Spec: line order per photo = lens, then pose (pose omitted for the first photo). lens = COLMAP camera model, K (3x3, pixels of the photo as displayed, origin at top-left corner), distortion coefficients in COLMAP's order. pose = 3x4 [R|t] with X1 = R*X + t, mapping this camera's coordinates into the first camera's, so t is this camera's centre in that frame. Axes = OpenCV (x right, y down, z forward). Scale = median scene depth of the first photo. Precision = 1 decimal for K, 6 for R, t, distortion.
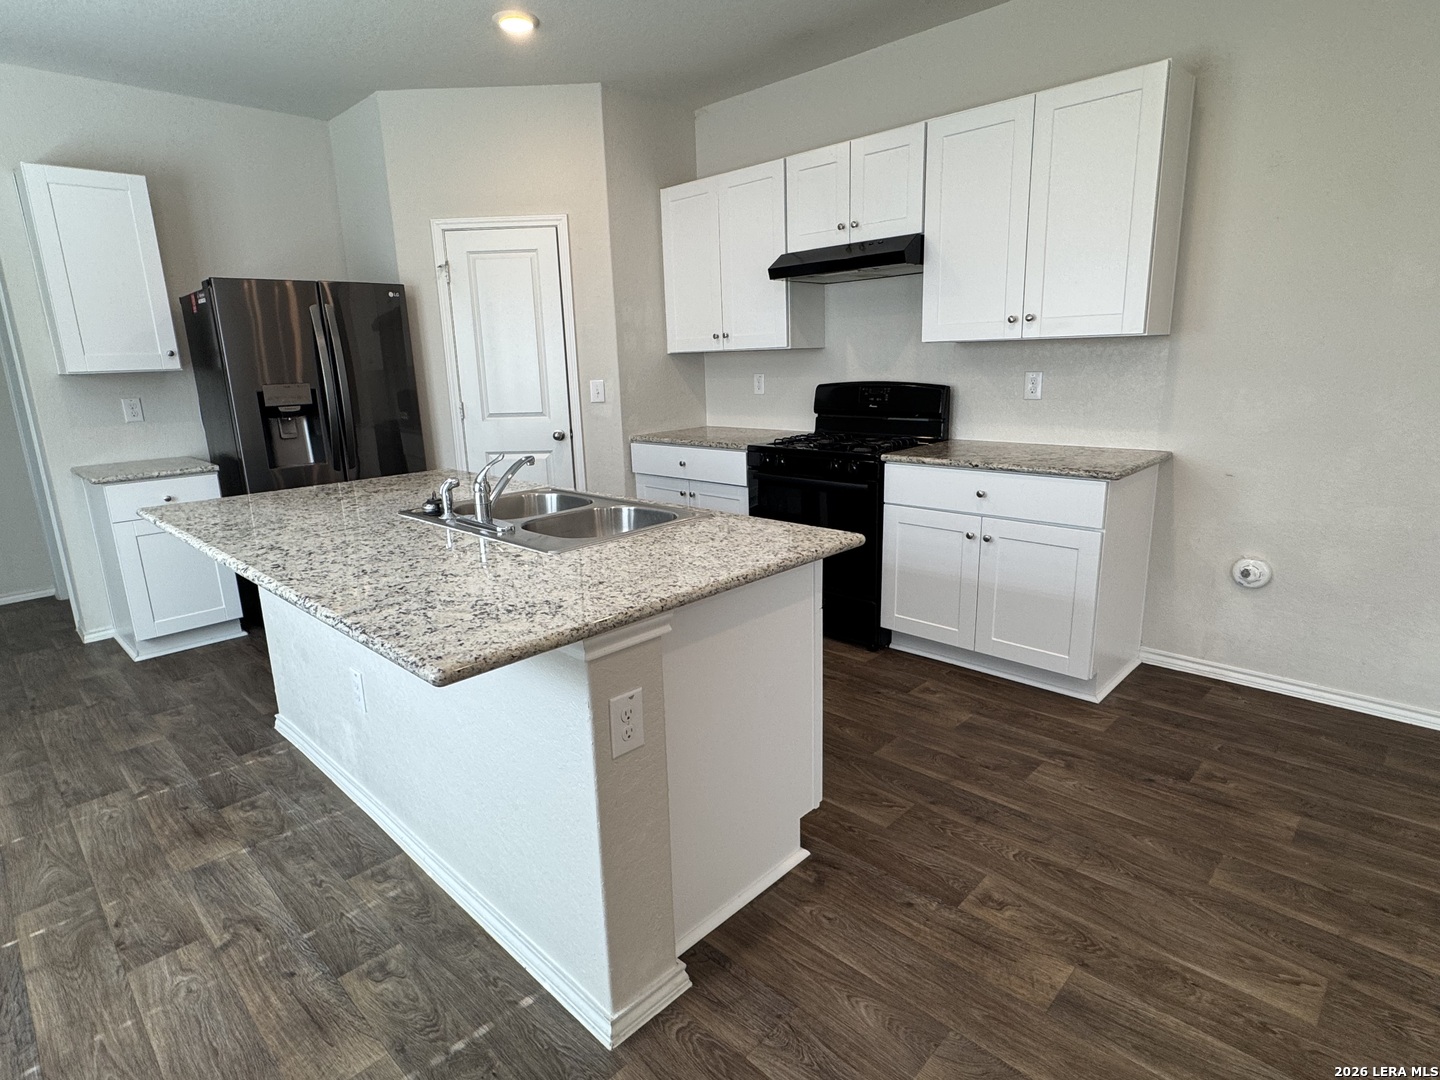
lens RADIAL K [[763.8, 0, 720.0], [0, 763.8, 540.0], [0, 0, 1]] dist [0.001383, 0.000143]
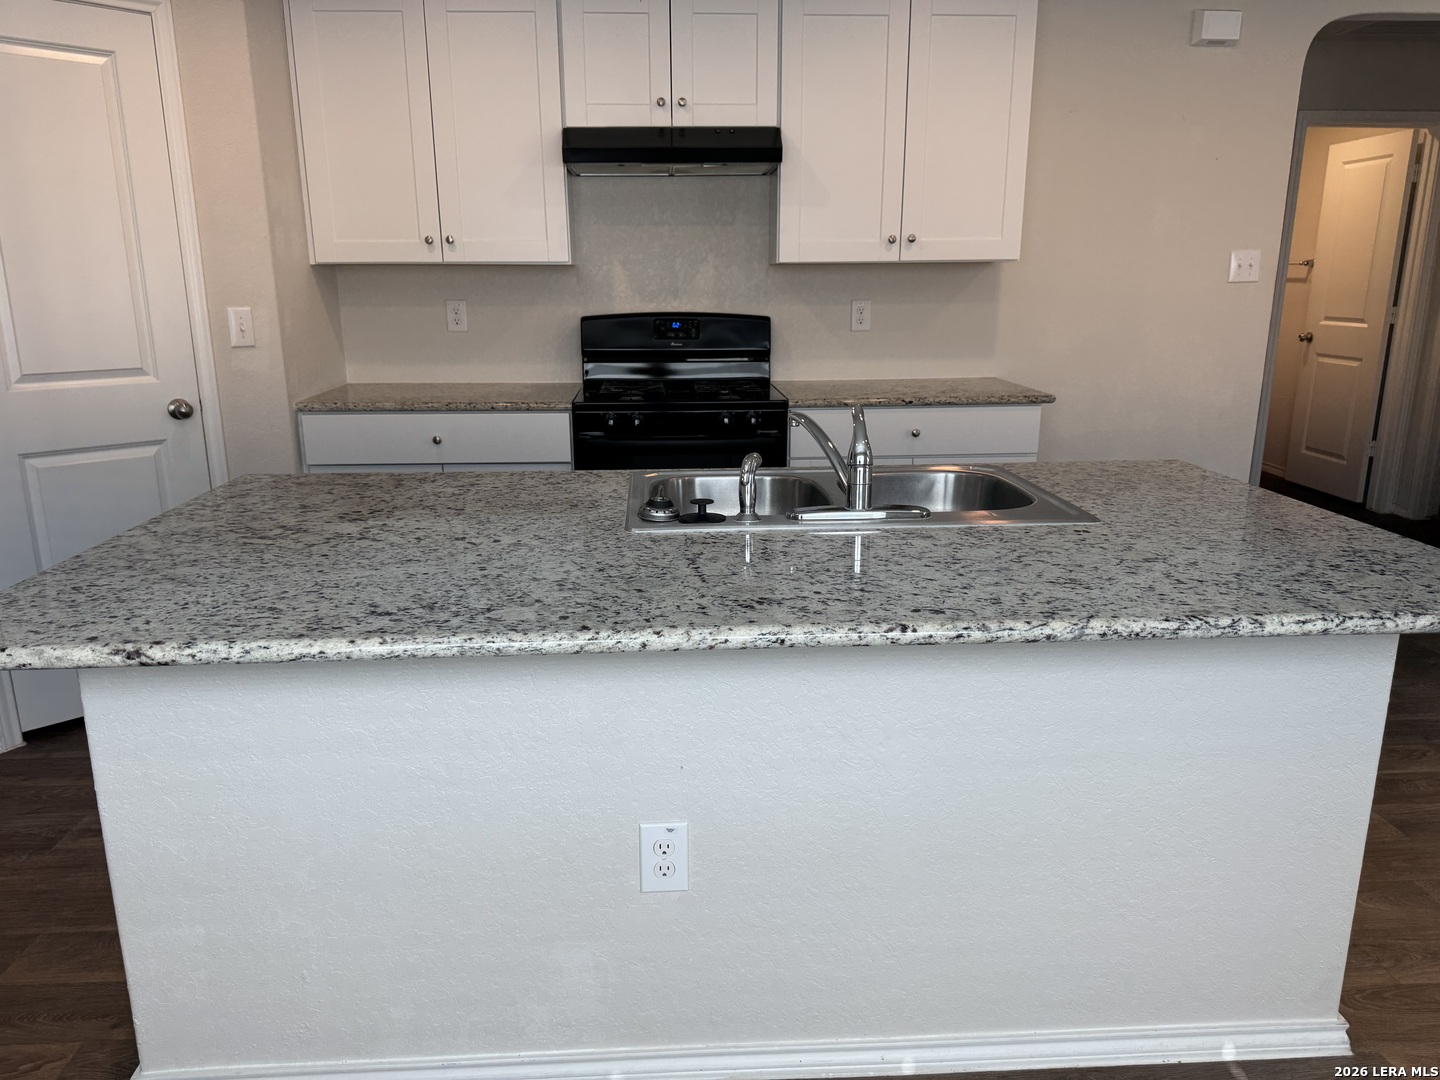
lens RADIAL K [[1025.4, 0, 720.0], [0, 1025.4, 540.0], [0, 0, 1]] dist [0.007934, -0.005314]
pose [[0.673652, -0.153230, 0.722989, -0.625568], [0.155153, 0.985792, 0.064362, -0.044990], [-0.722579, 0.068816, 0.687855, 0.310273]]
